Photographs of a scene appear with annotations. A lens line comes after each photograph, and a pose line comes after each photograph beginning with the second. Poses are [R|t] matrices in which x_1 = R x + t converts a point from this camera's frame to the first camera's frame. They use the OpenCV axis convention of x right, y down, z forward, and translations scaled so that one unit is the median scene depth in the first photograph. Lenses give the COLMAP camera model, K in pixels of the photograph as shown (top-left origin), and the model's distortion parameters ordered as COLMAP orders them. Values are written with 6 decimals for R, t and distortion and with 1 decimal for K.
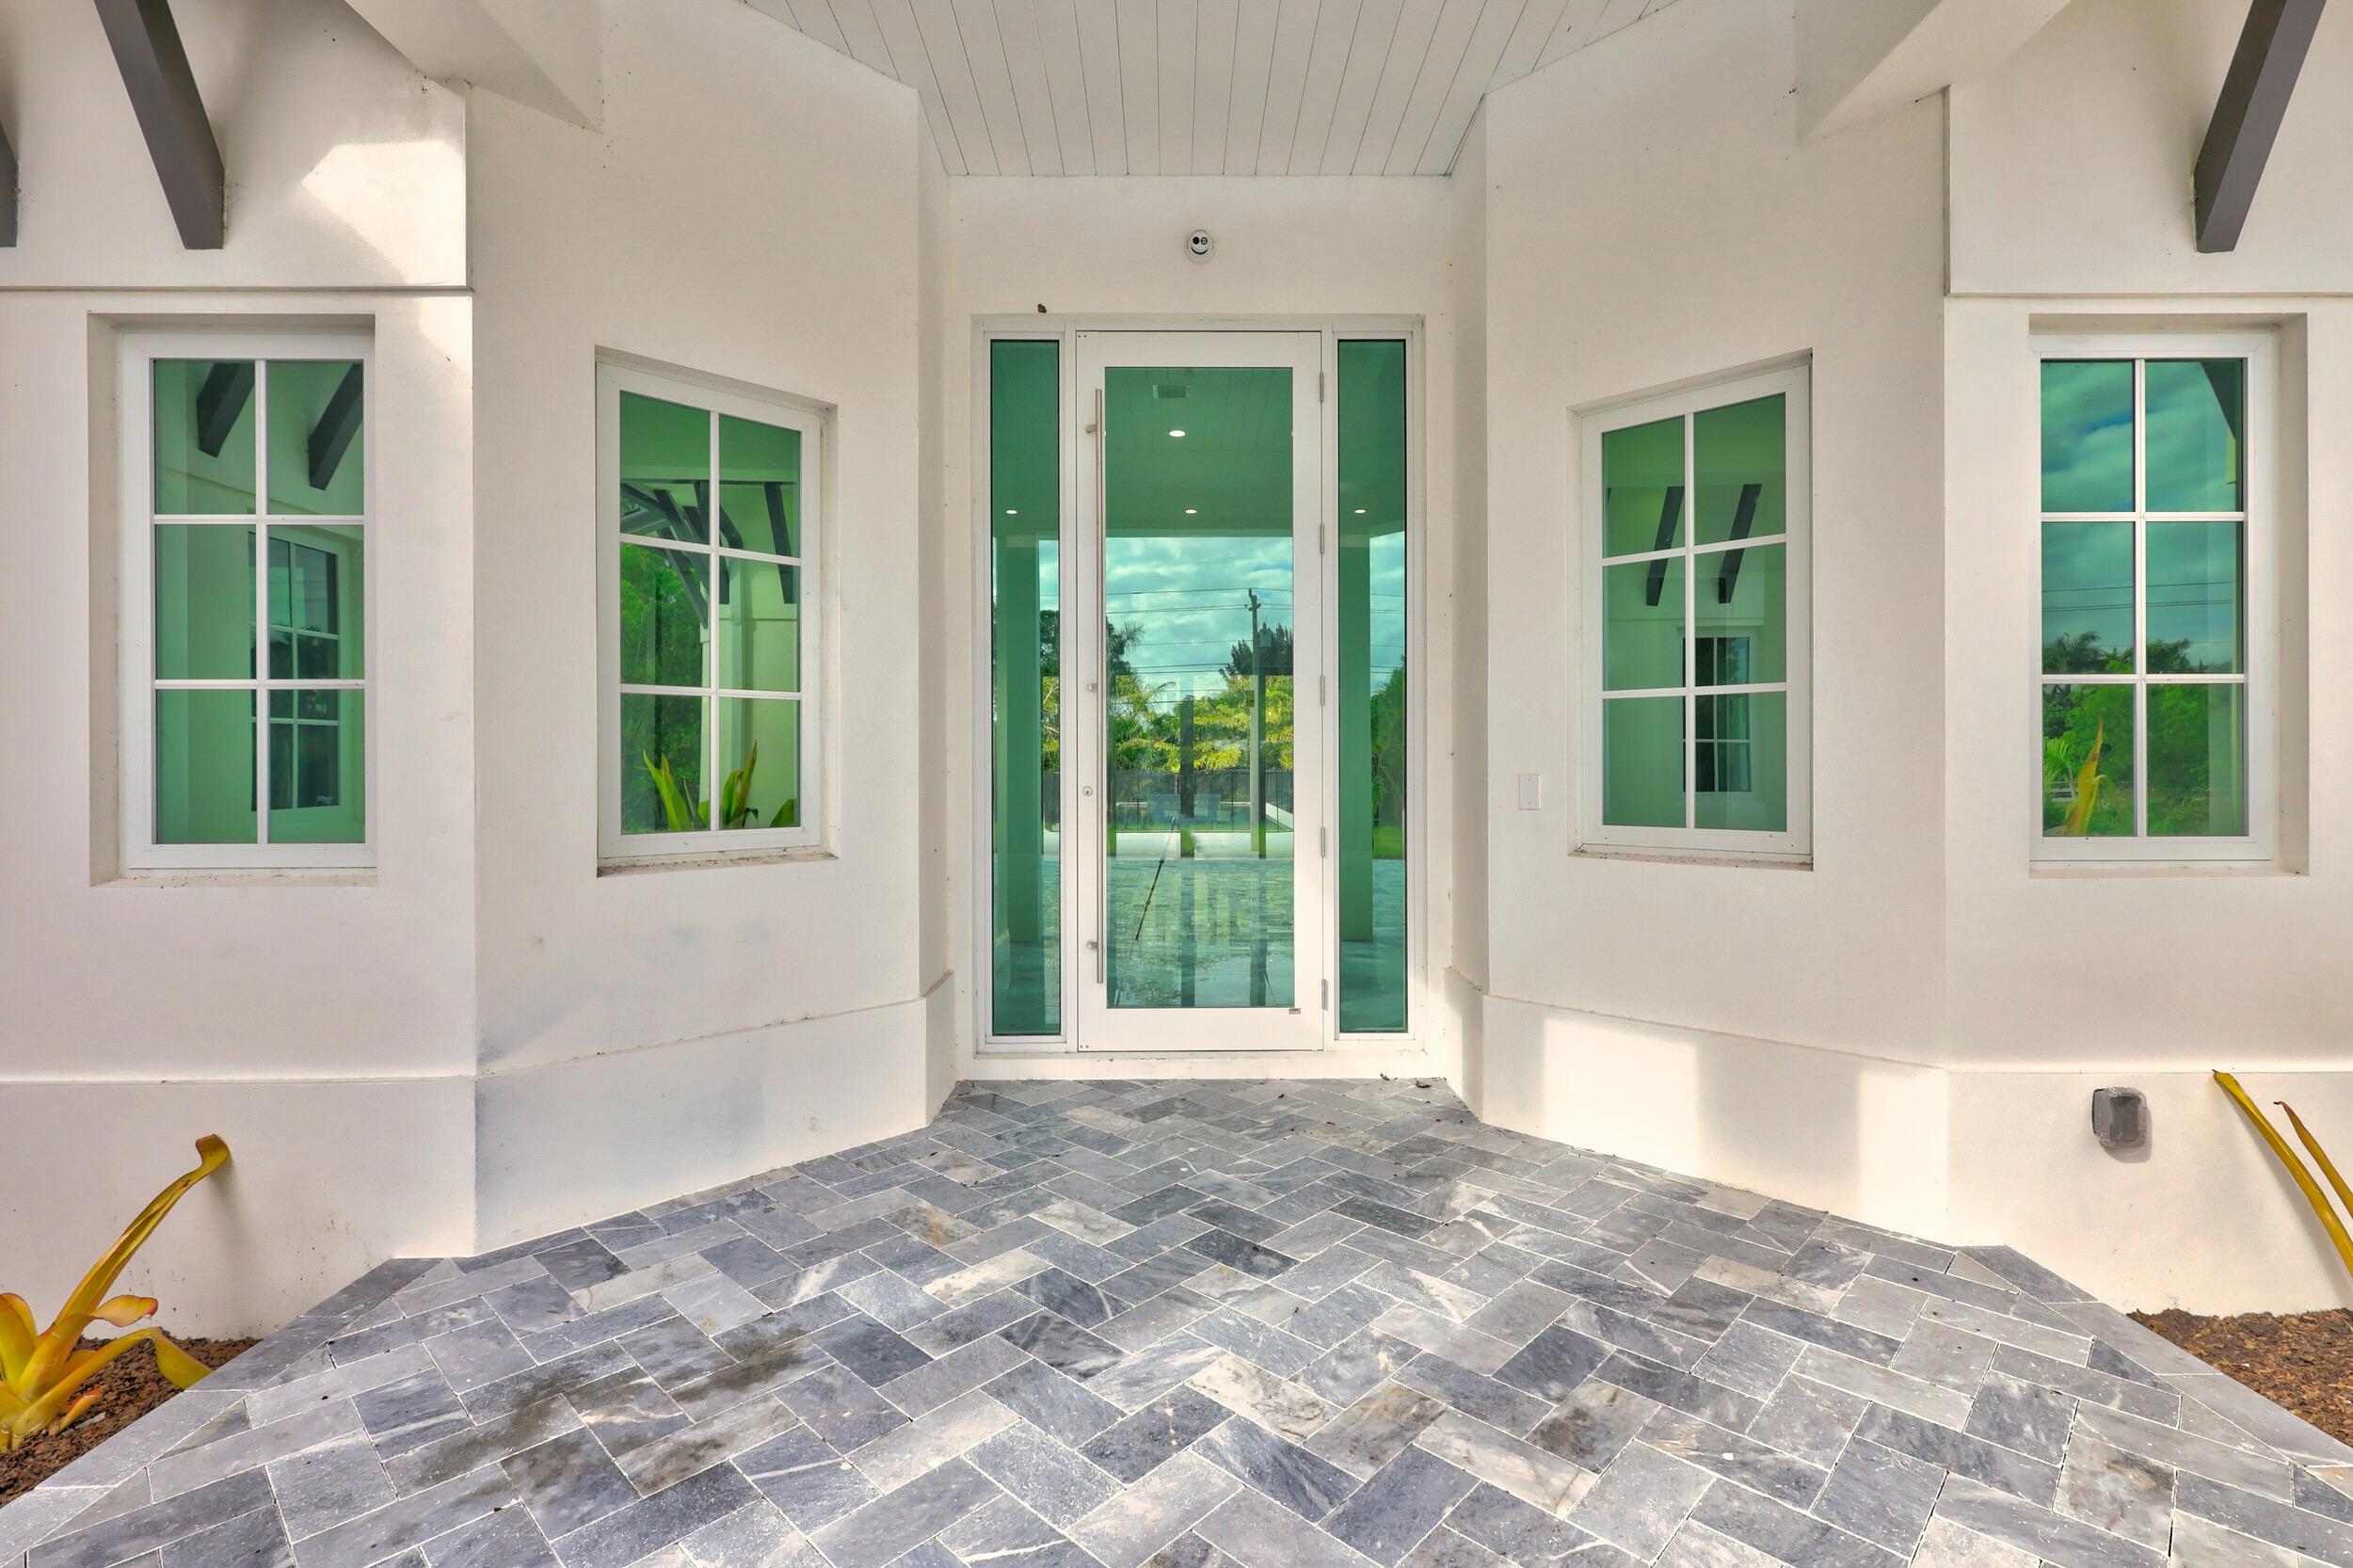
lens RADIAL K [[1105.7, 0, 1177.0], [0, 1105.7, 774.3], [0, 0, 1]] dist [-0.006256, 0.002792]
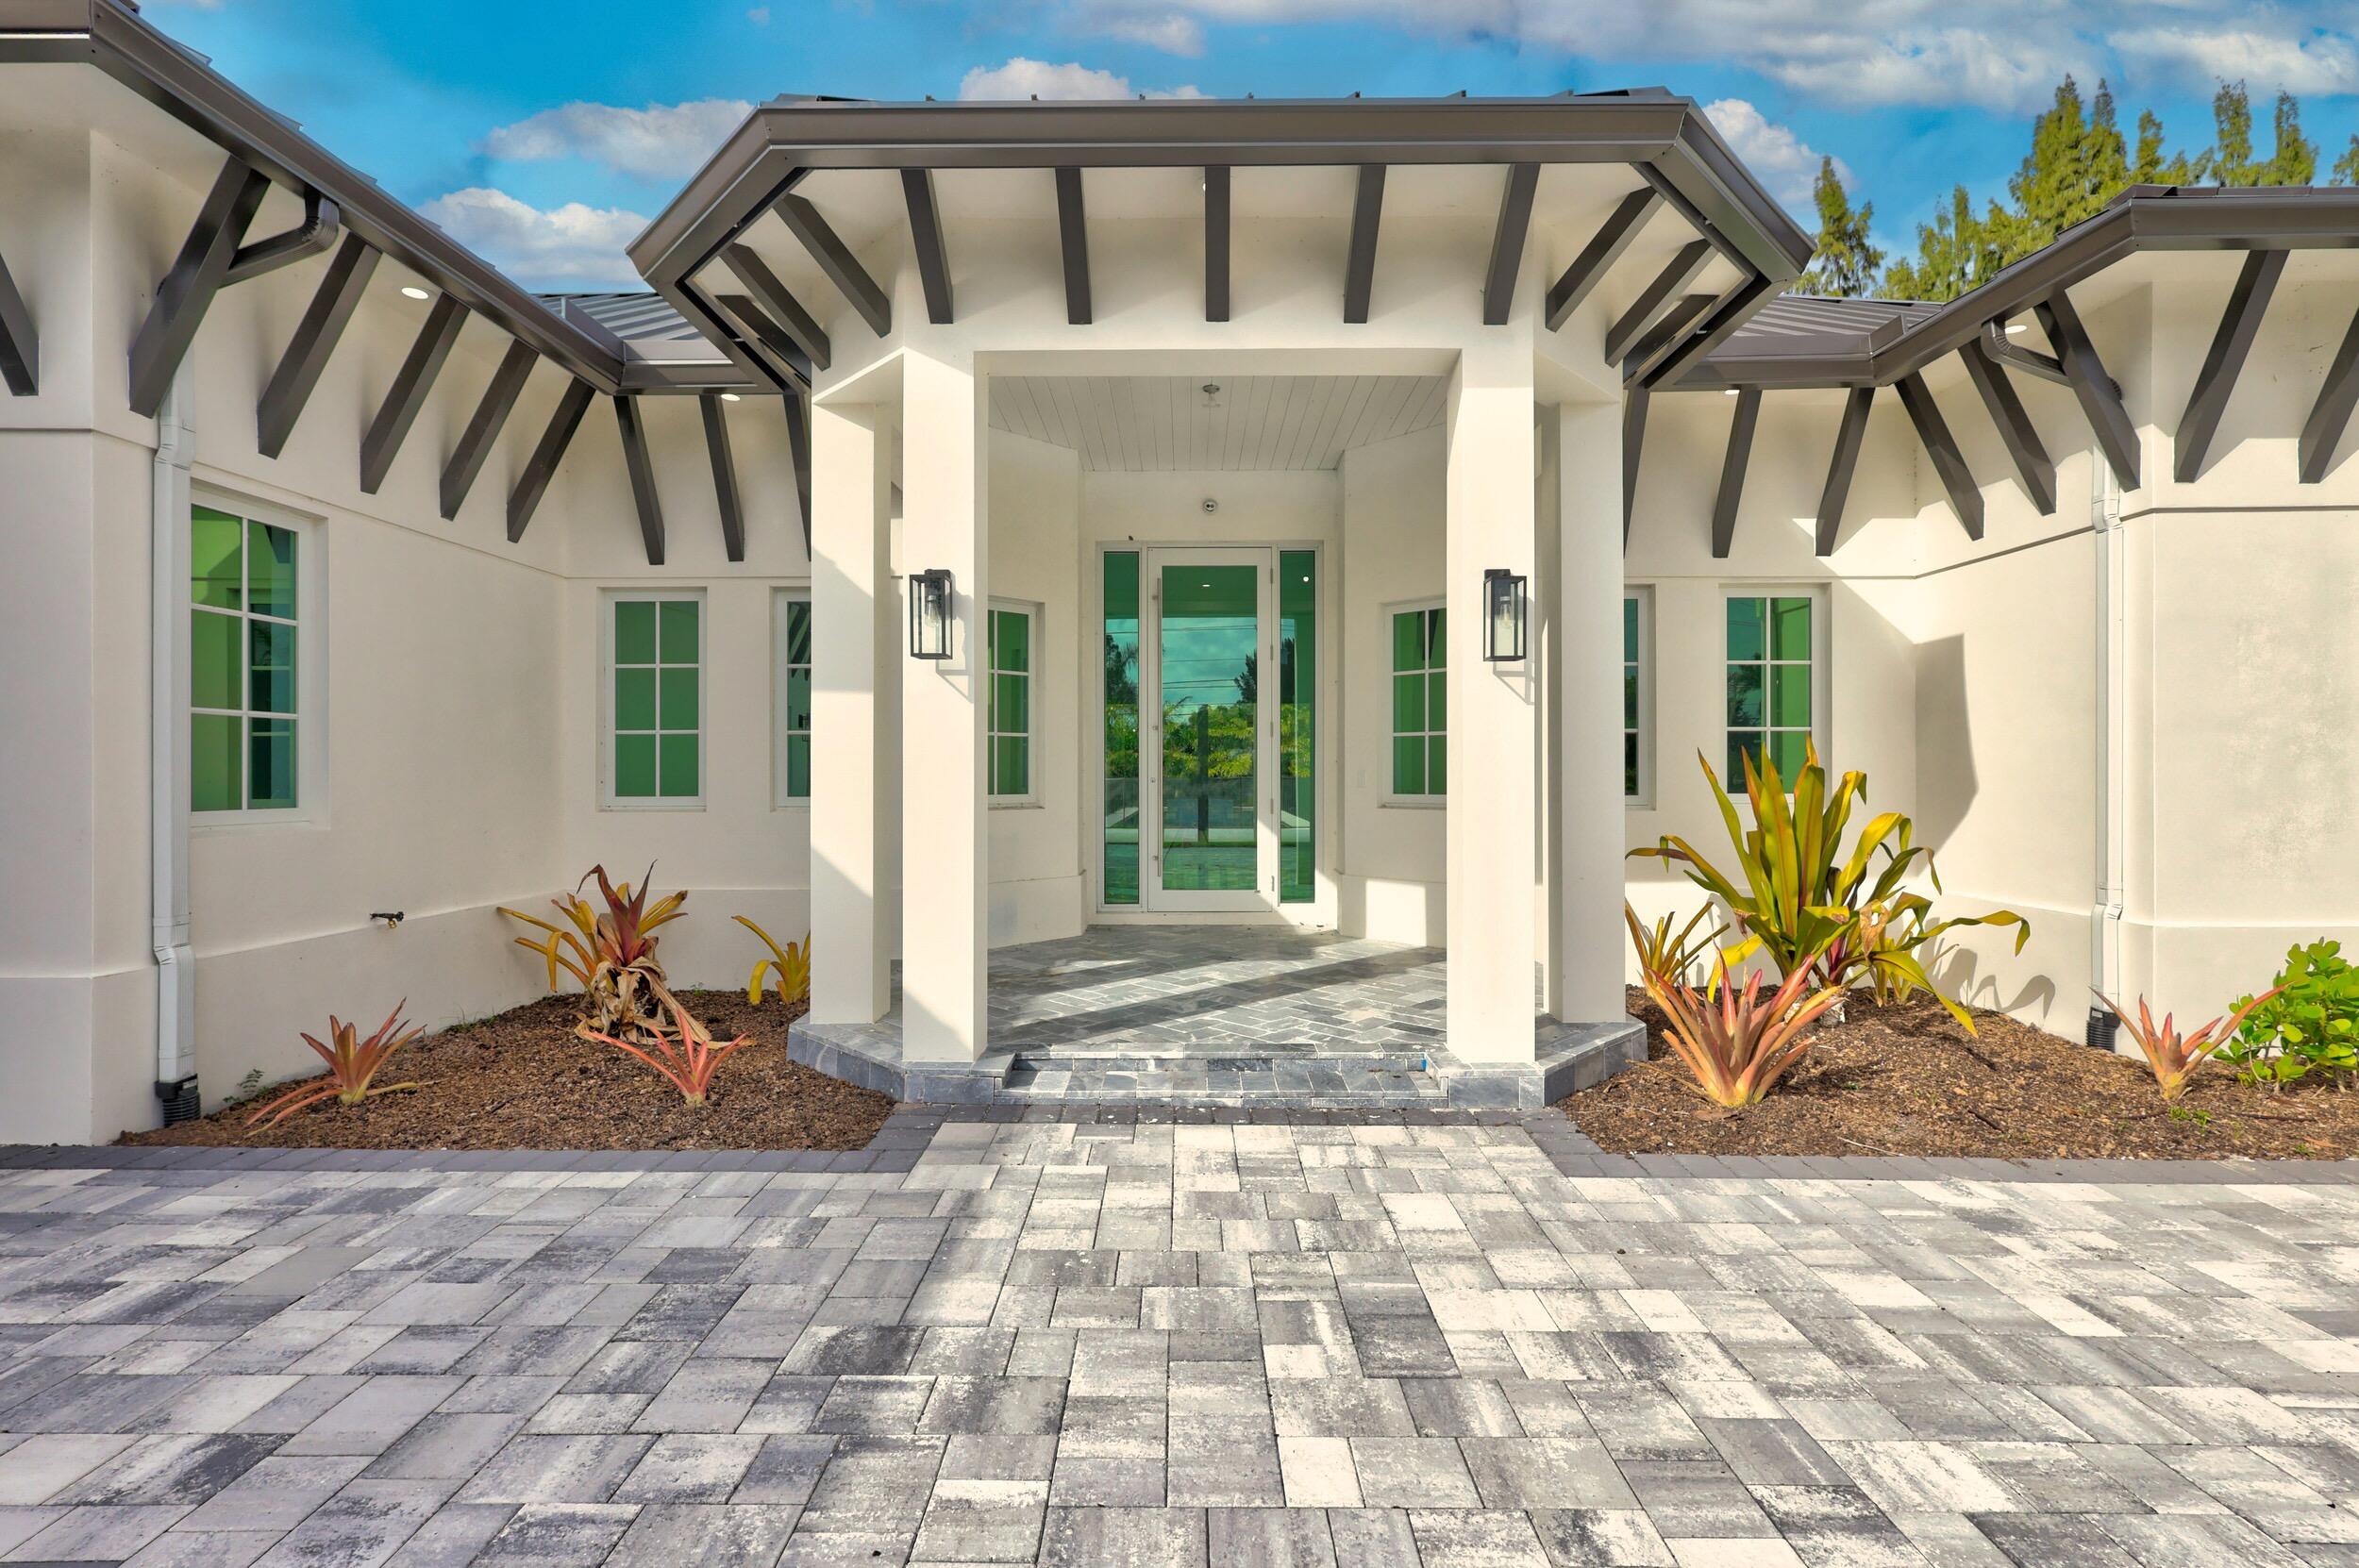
lens RADIAL K [[1108.4, 0, 1186.0], [0, 1108.4, 774.3], [0, 0, 1]] dist [-0.006256, 0.002792]
pose [[0.999985, -0.000392, -0.005514, -0.011636], [0.000345, 0.999965, -0.008364, 0.020599], [0.005518, 0.008362, 0.999950, -0.980820]]
